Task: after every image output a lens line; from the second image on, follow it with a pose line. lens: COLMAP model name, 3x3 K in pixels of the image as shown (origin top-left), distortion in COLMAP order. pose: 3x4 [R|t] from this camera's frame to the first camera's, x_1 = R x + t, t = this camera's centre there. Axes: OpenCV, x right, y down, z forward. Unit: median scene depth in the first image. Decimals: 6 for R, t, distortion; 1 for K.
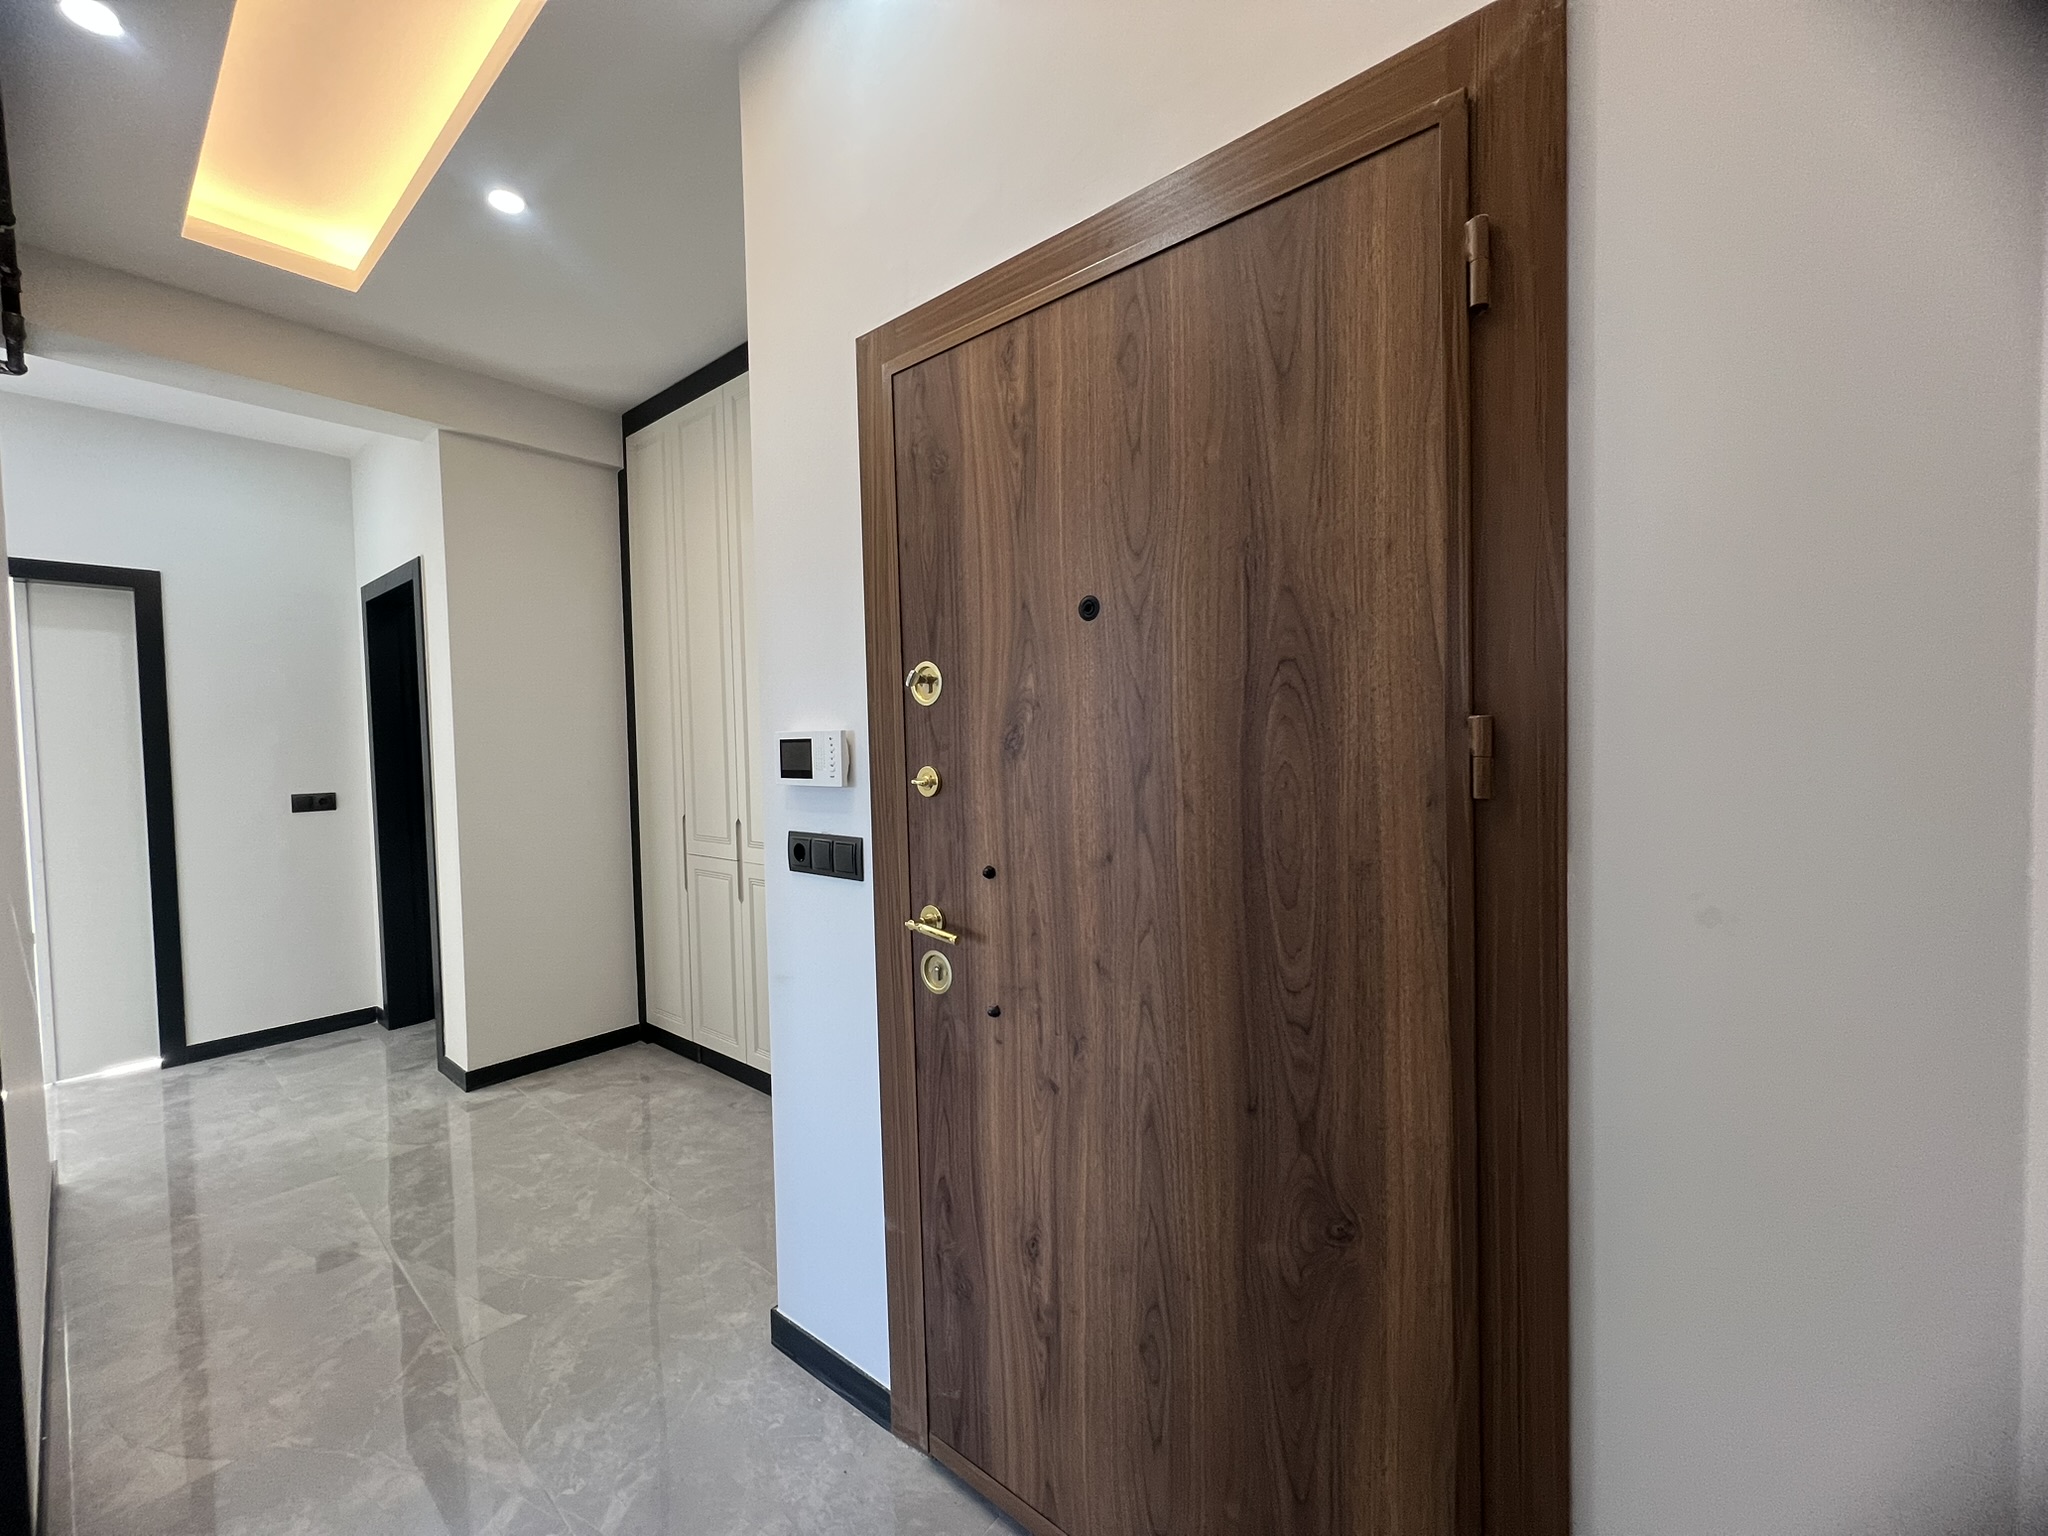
lens RADIAL K [[821.4, 0, 1024.9], [0, 821.4, 761.8], [0, 0, 1]] dist [-0.001335, 0.000463]
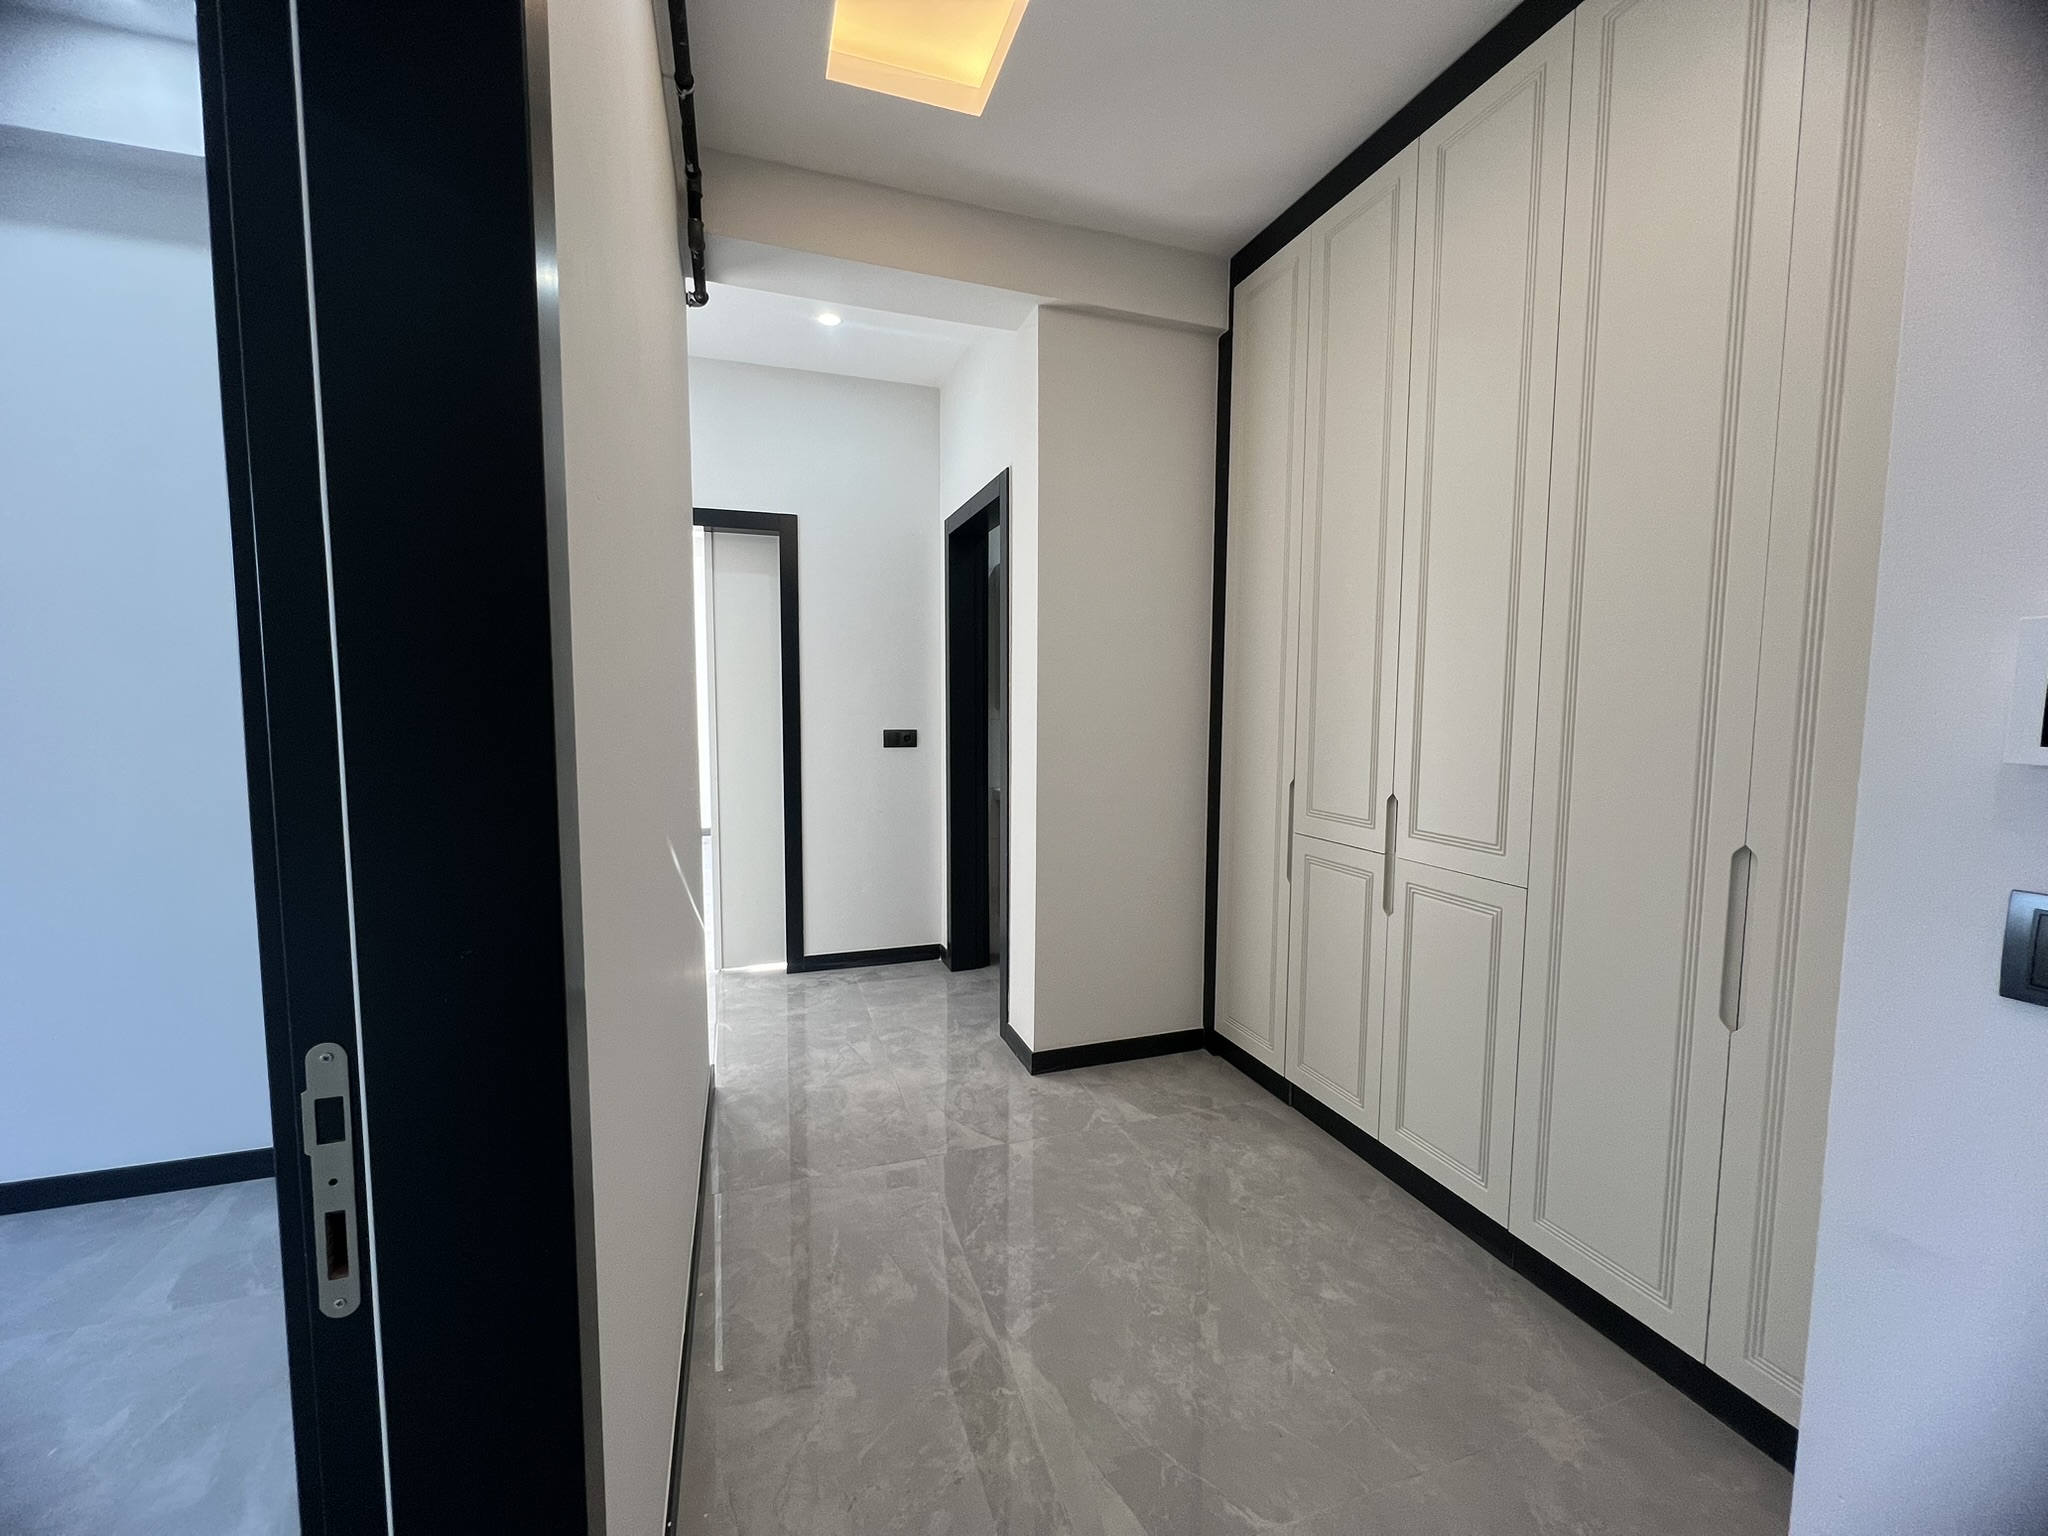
lens RADIAL K [[821.4, 0, 1024.2], [0, 821.4, 767.0], [0, 0, 1]] dist [-0.001335, 0.000463]
pose [[0.858665, 0.069673, -0.507780, -0.264581], [-0.042305, 0.996971, 0.065257, 0.014488], [0.510789, -0.034553, 0.859011, 0.250404]]
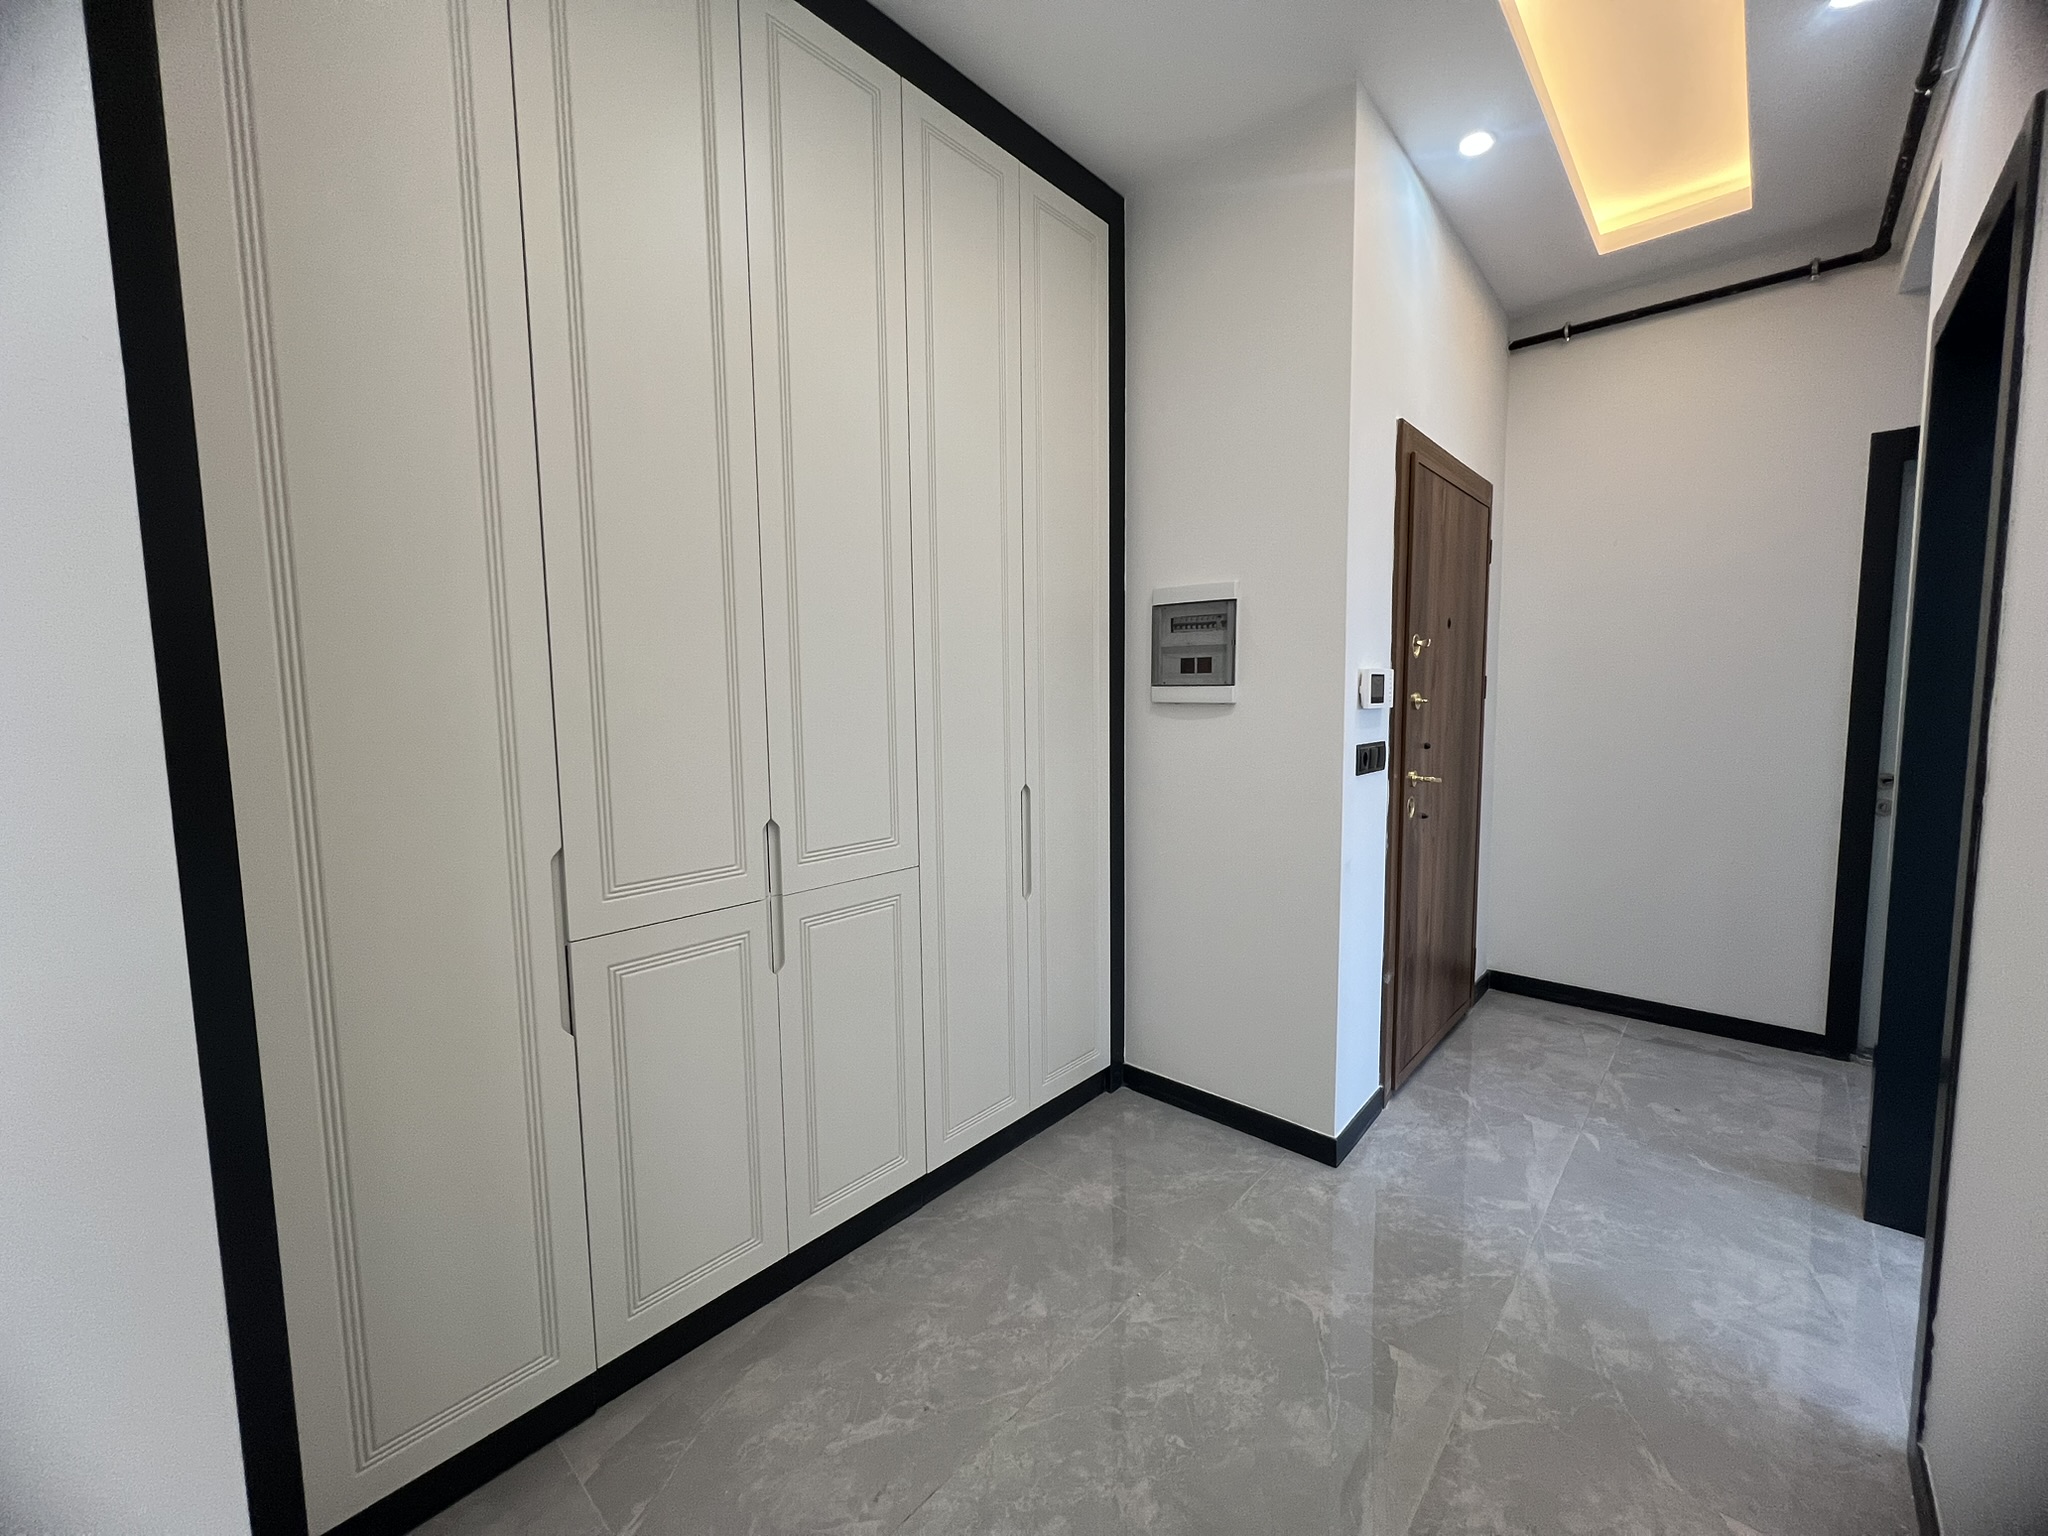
lens RADIAL K [[821.4, 0, 1017.6], [0, 821.4, 767.8], [0, 0, 1]] dist [-0.001335, 0.000463]
pose [[0.033378, -0.067465, 0.997163, -0.870487], [0.040756, 0.996981, 0.066088, 0.007754], [-0.998611, 0.038434, 0.036027, 0.814104]]
